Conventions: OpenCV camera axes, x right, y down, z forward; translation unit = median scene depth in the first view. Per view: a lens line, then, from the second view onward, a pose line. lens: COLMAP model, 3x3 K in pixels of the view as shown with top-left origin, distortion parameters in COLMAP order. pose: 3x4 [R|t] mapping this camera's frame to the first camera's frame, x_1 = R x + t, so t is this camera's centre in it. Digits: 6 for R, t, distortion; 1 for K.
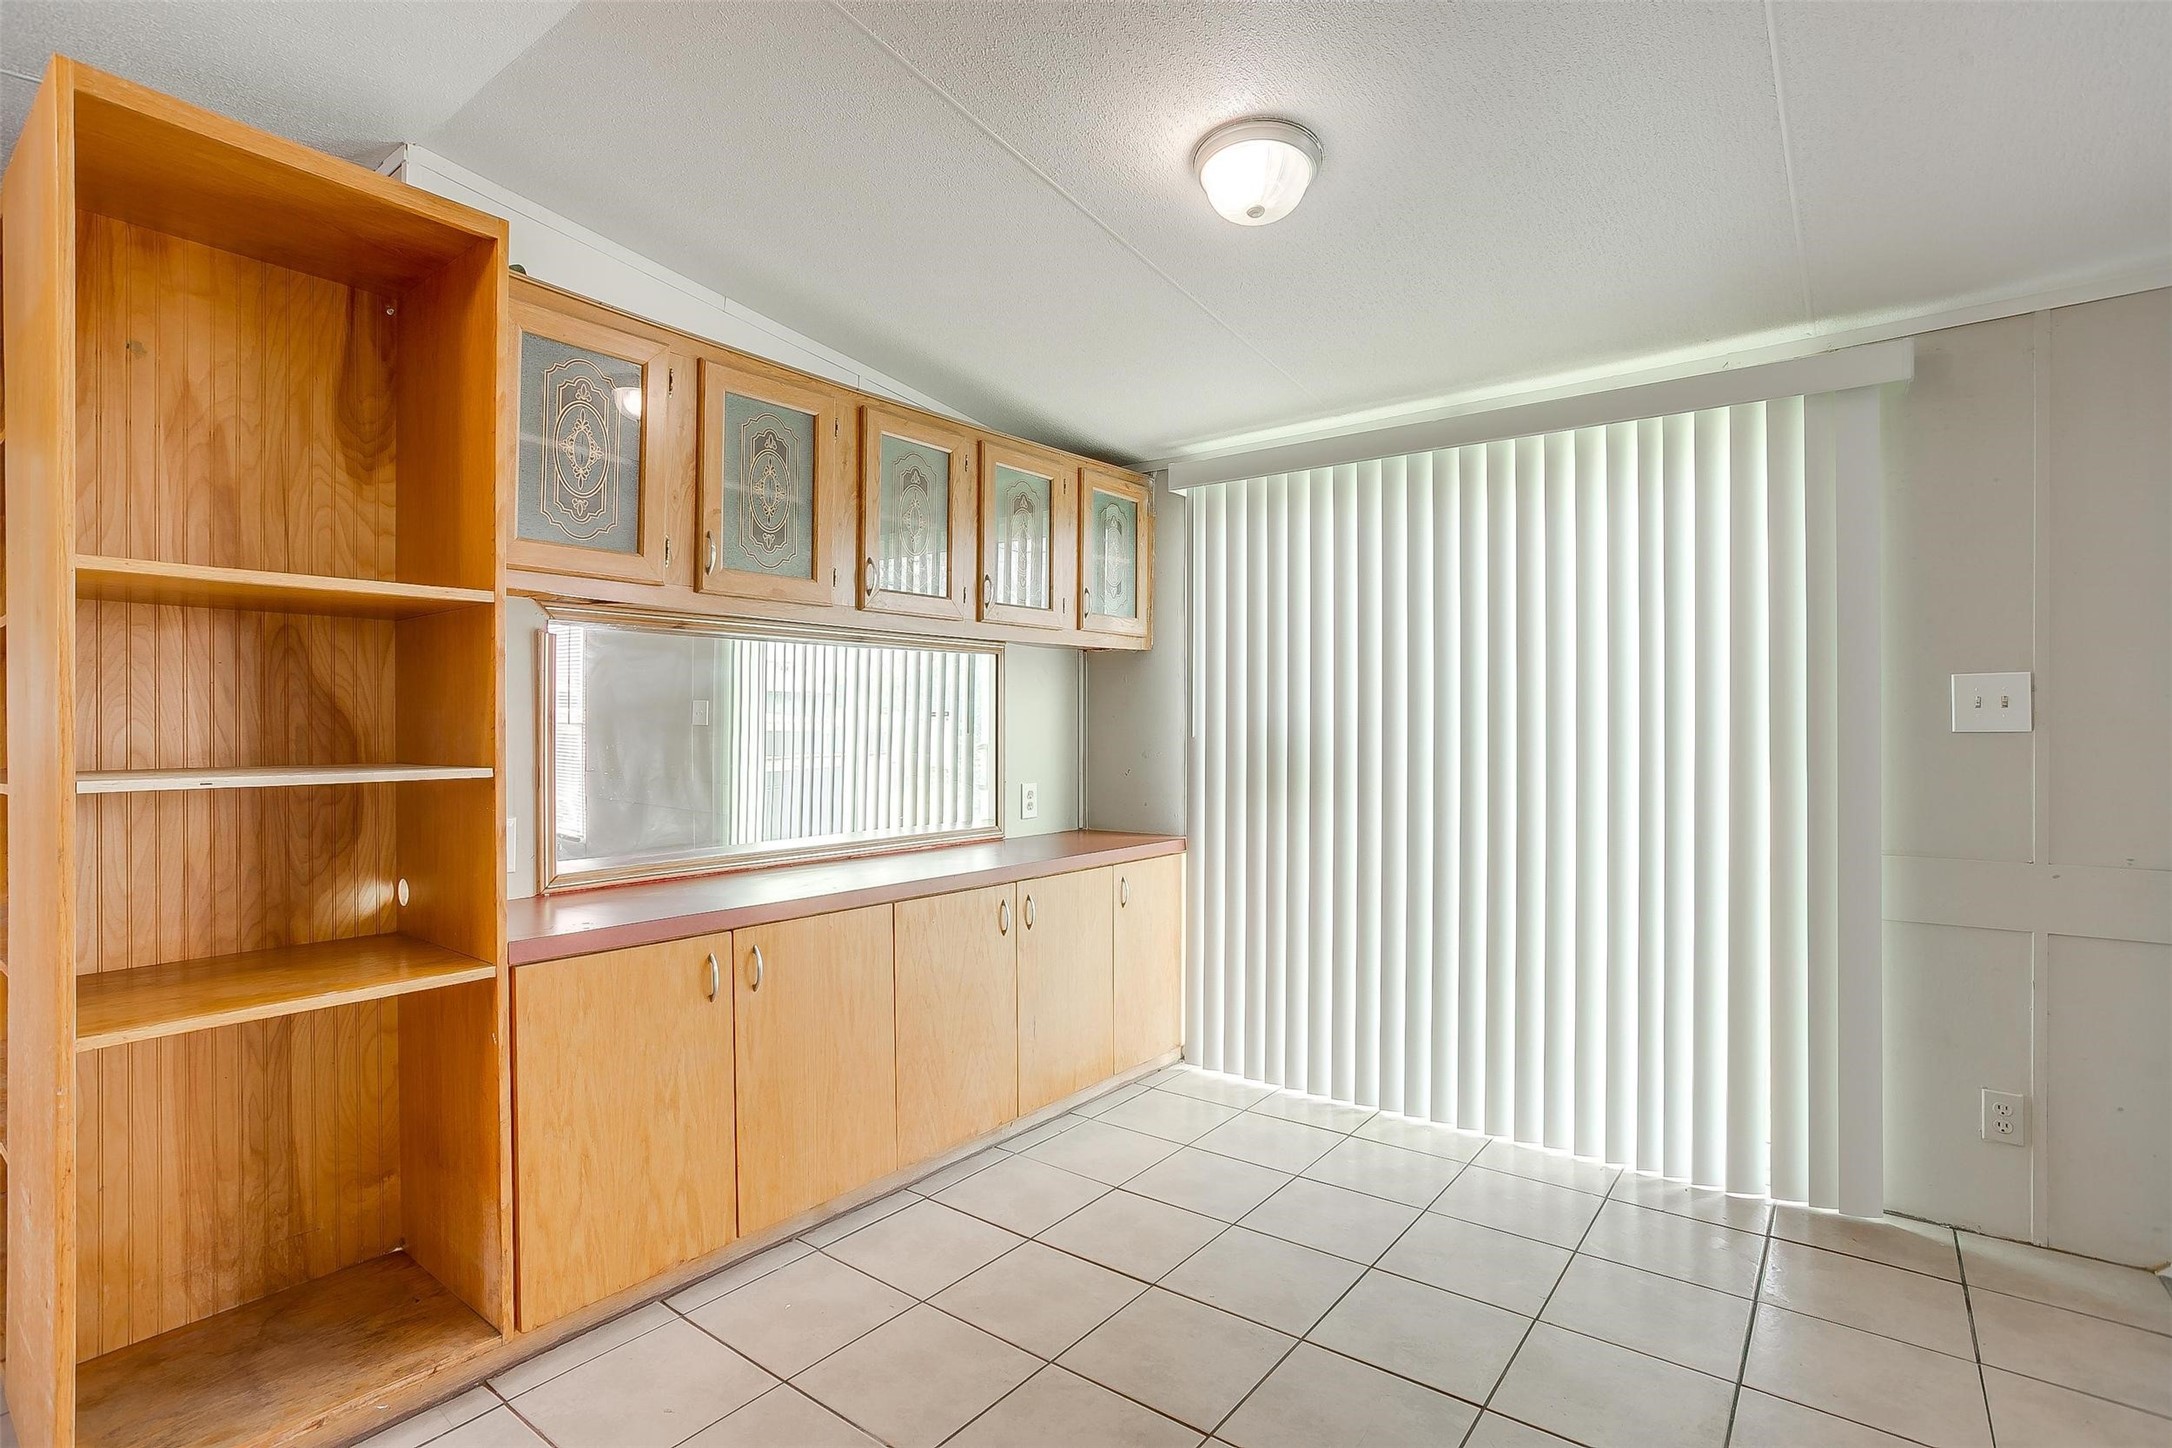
lens RADIAL K [[1046.8, 0, 1071.0], [0, 1046.8, 725.3], [0, 0, 1]] dist [-0.057070, 0.032853]
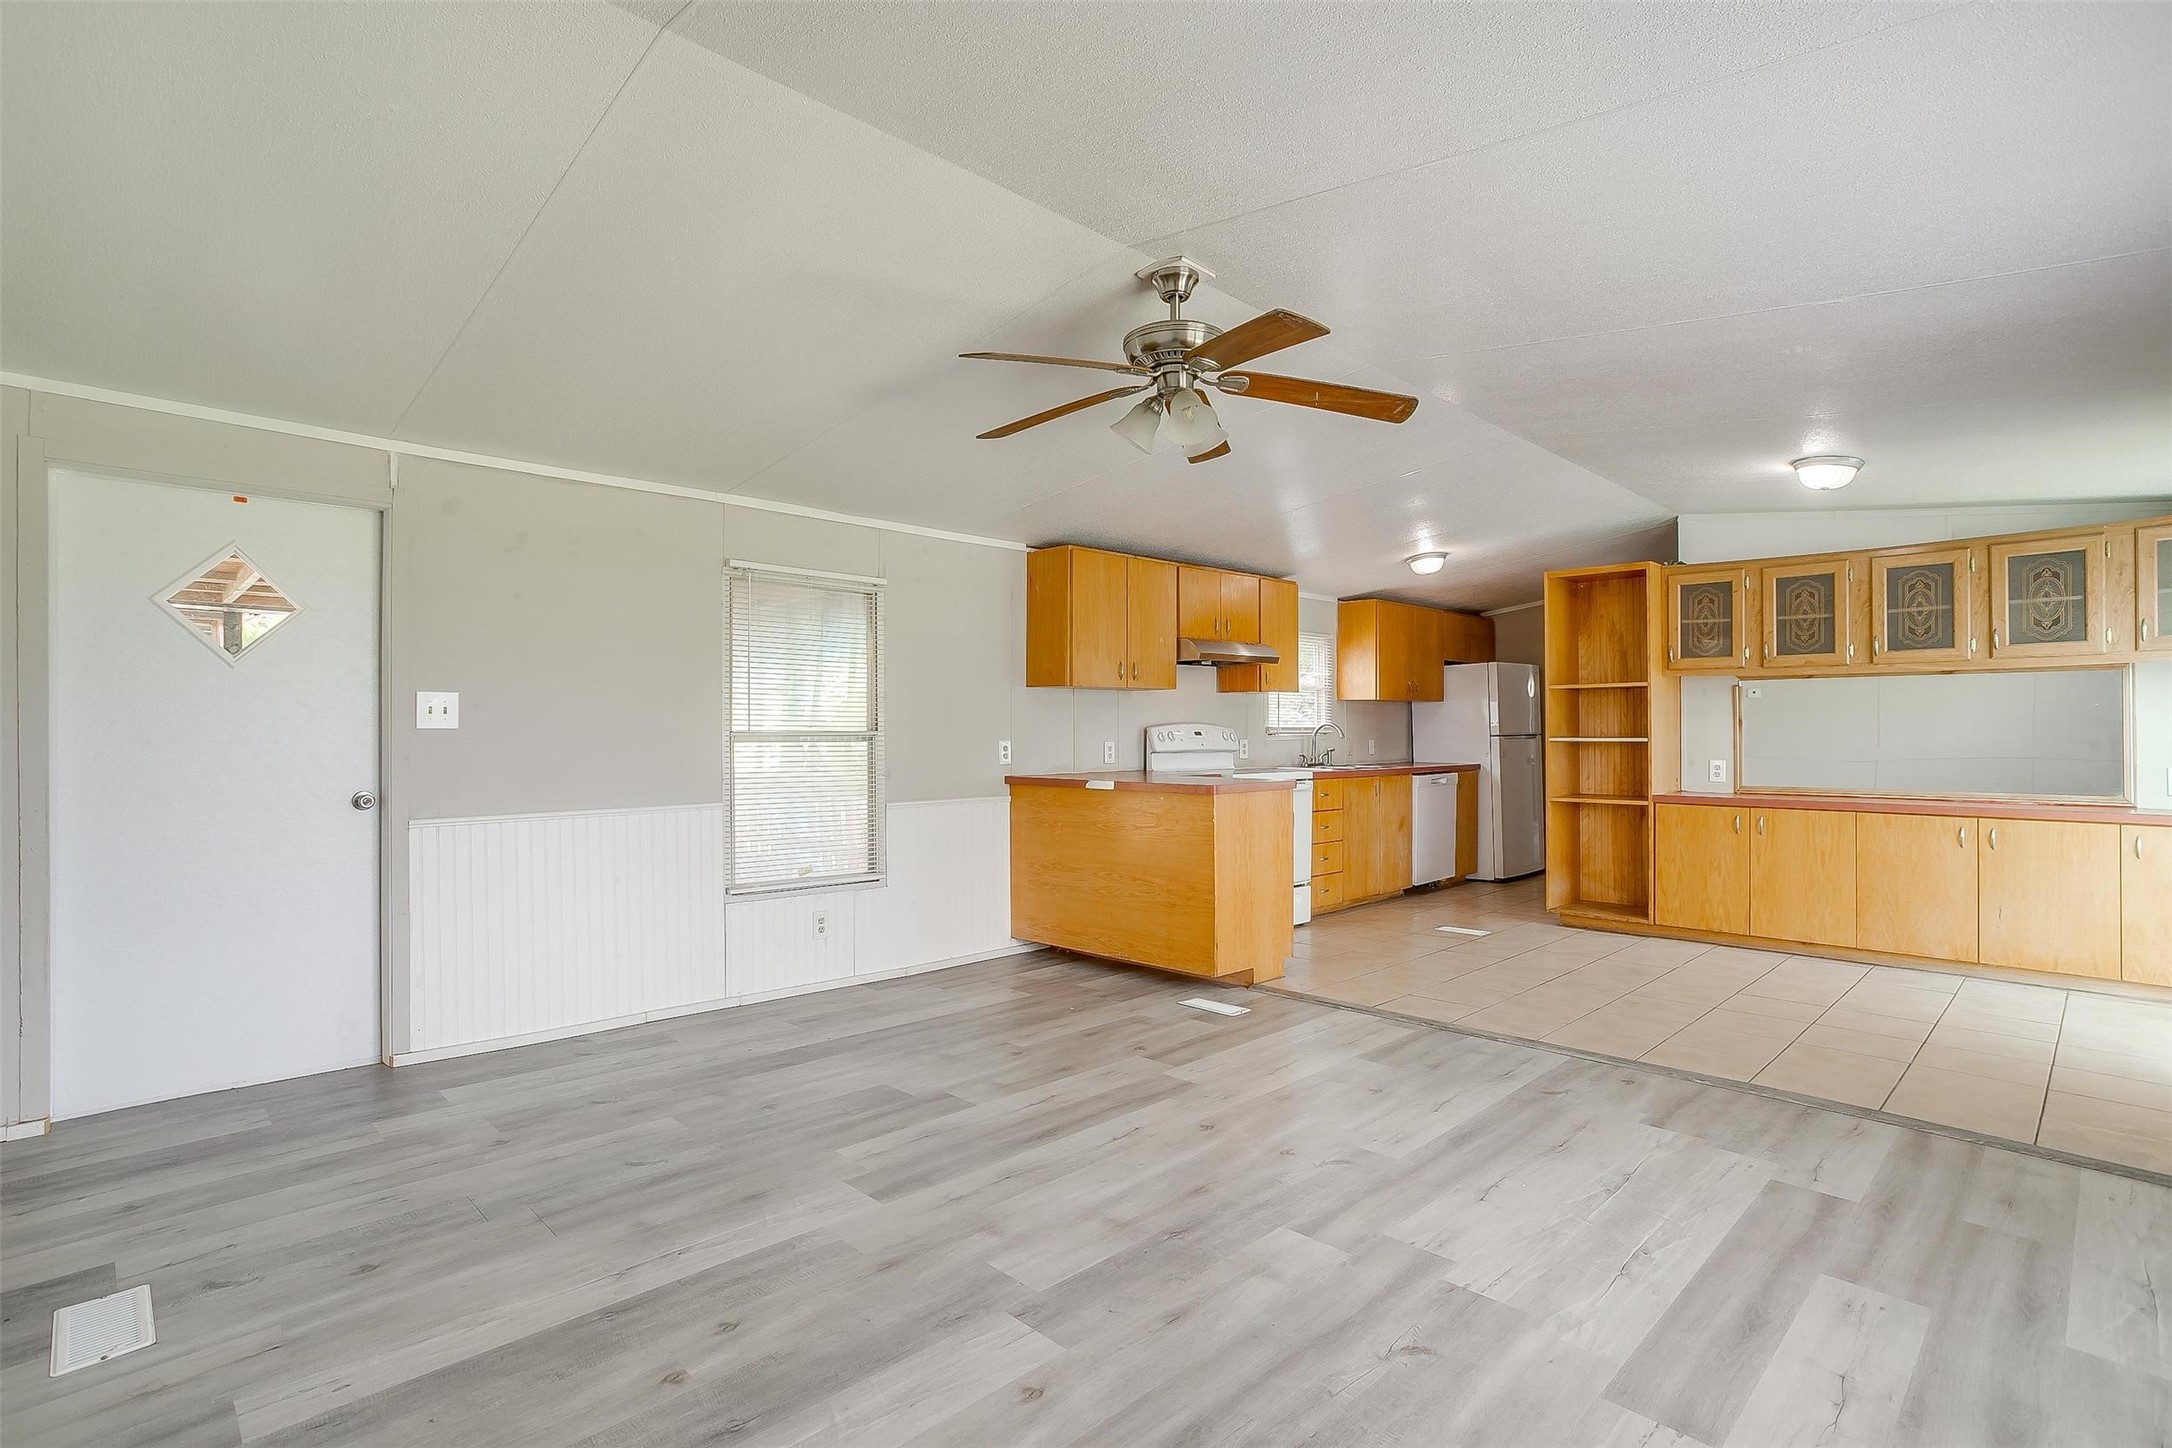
lens RADIAL K [[1046.8, 0, 1071.0], [0, 1046.8, 725.3], [0, 0, 1]] dist [-0.057070, 0.032853]
pose [[-0.136455, -0.001180, -0.990646, 2.588458], [0.005179, 0.999985, -0.001904, -0.000837], [0.990633, -0.005390, -0.136447, -0.288543]]
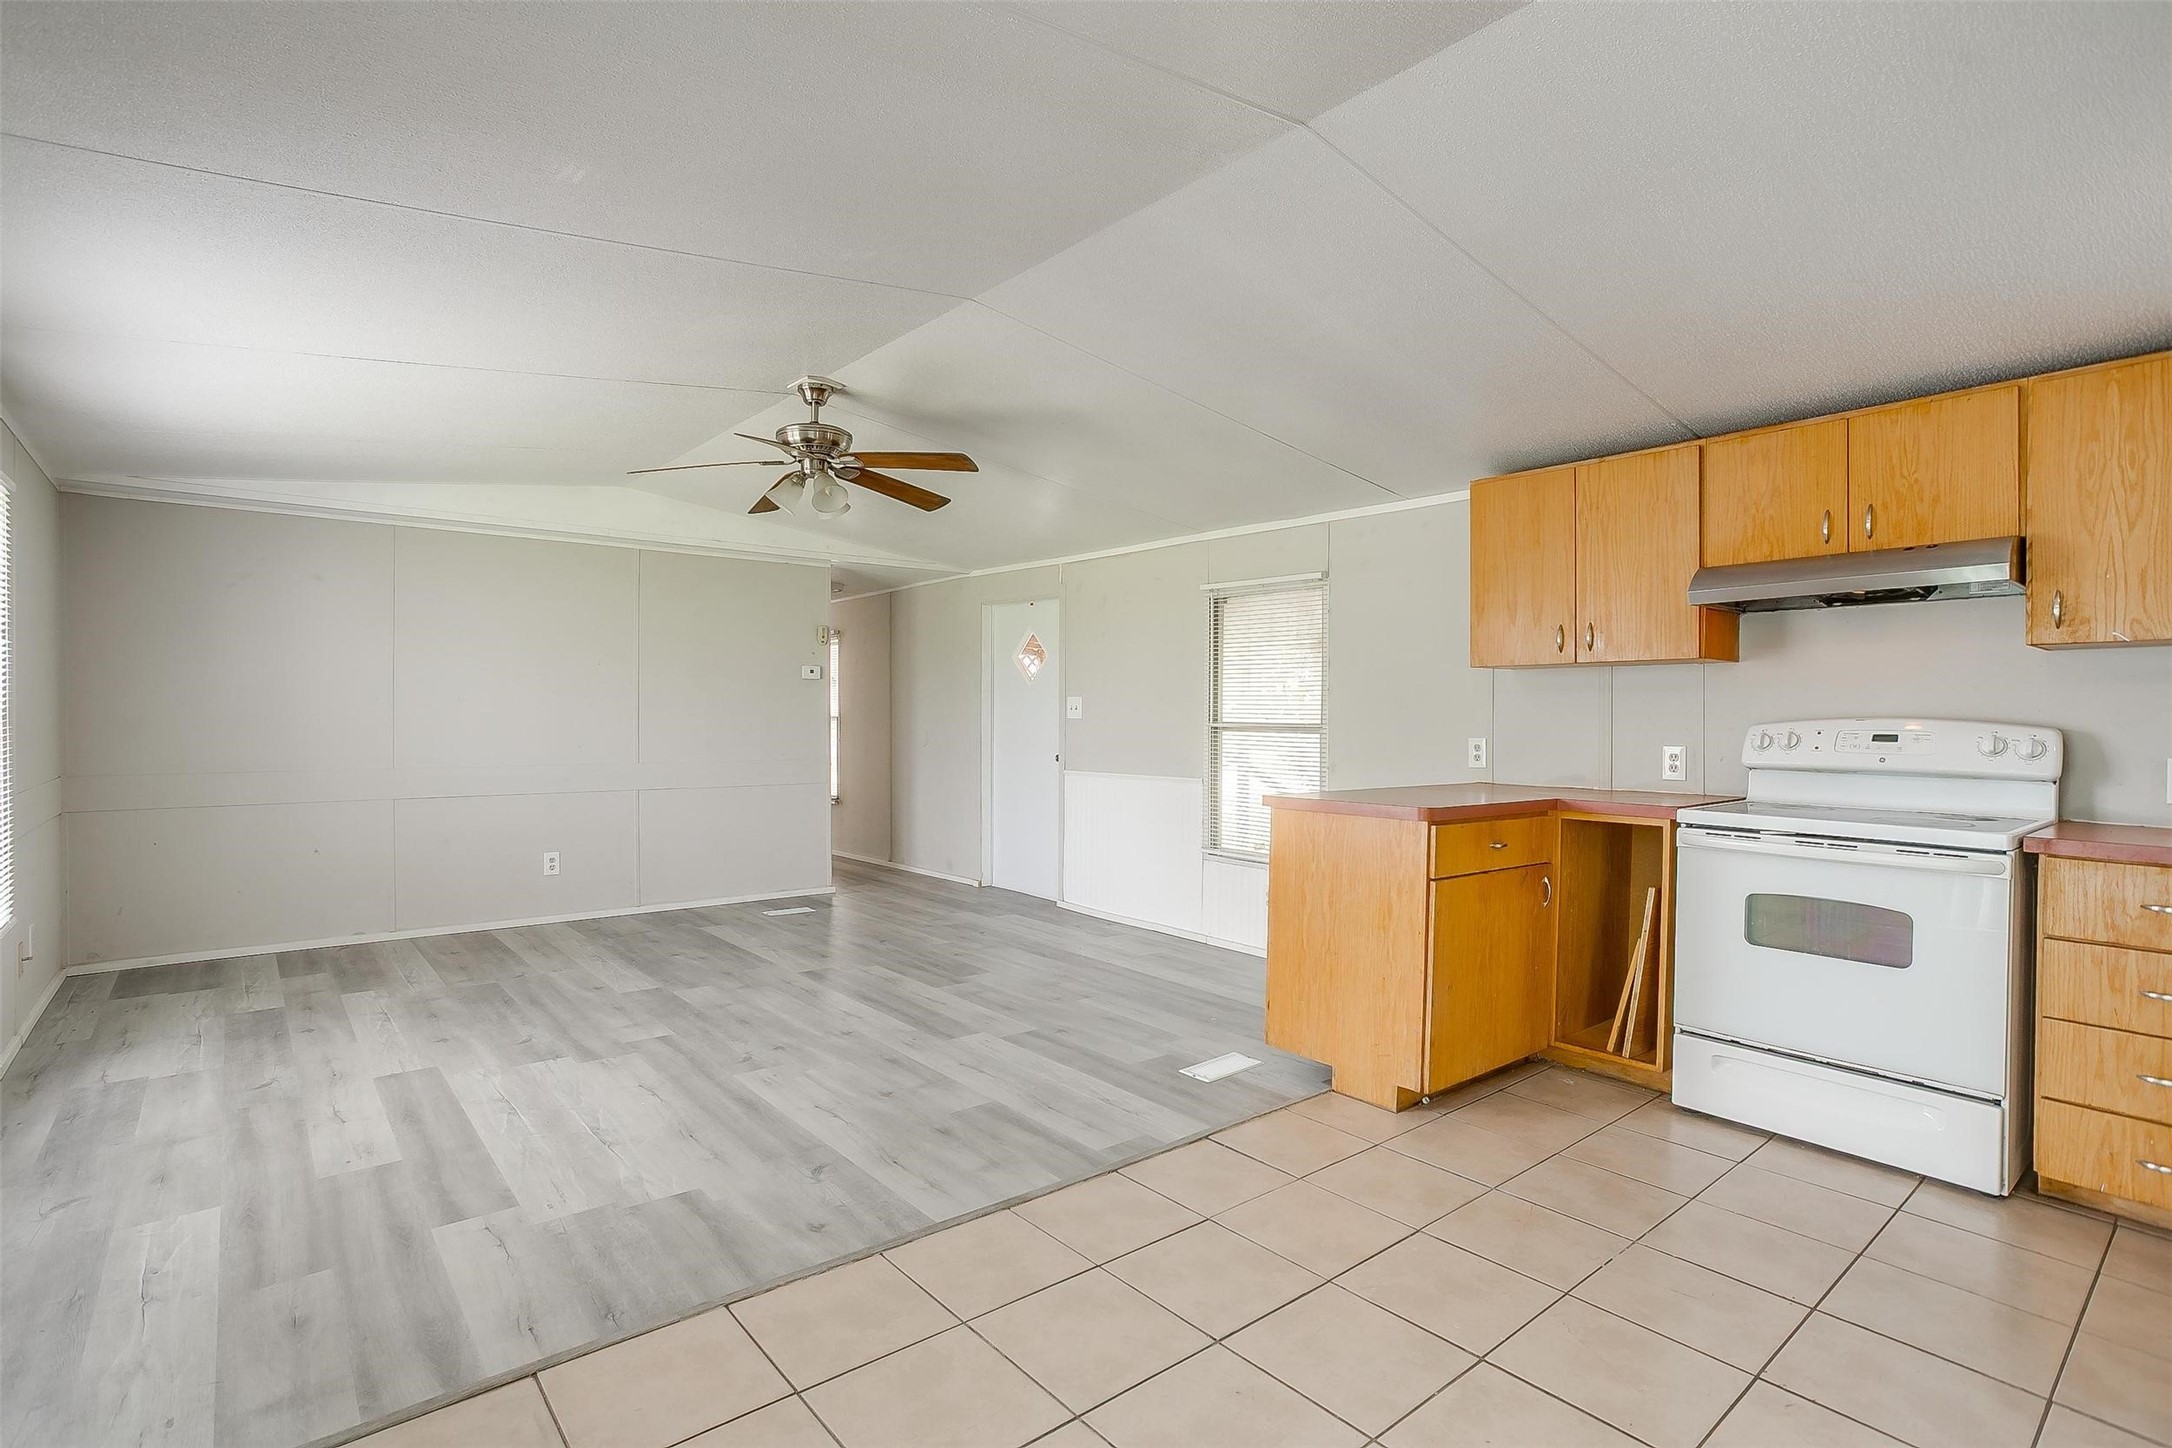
lens RADIAL K [[1046.8, 0, 1071.0], [0, 1046.8, 725.3], [0, 0, 1]] dist [-0.057070, 0.032853]
pose [[-0.976149, -0.009036, 0.216912, 0.216323], [-0.008584, 0.999959, 0.003027, 0.007458], [-0.216930, 0.001093, -0.976186, 1.501413]]
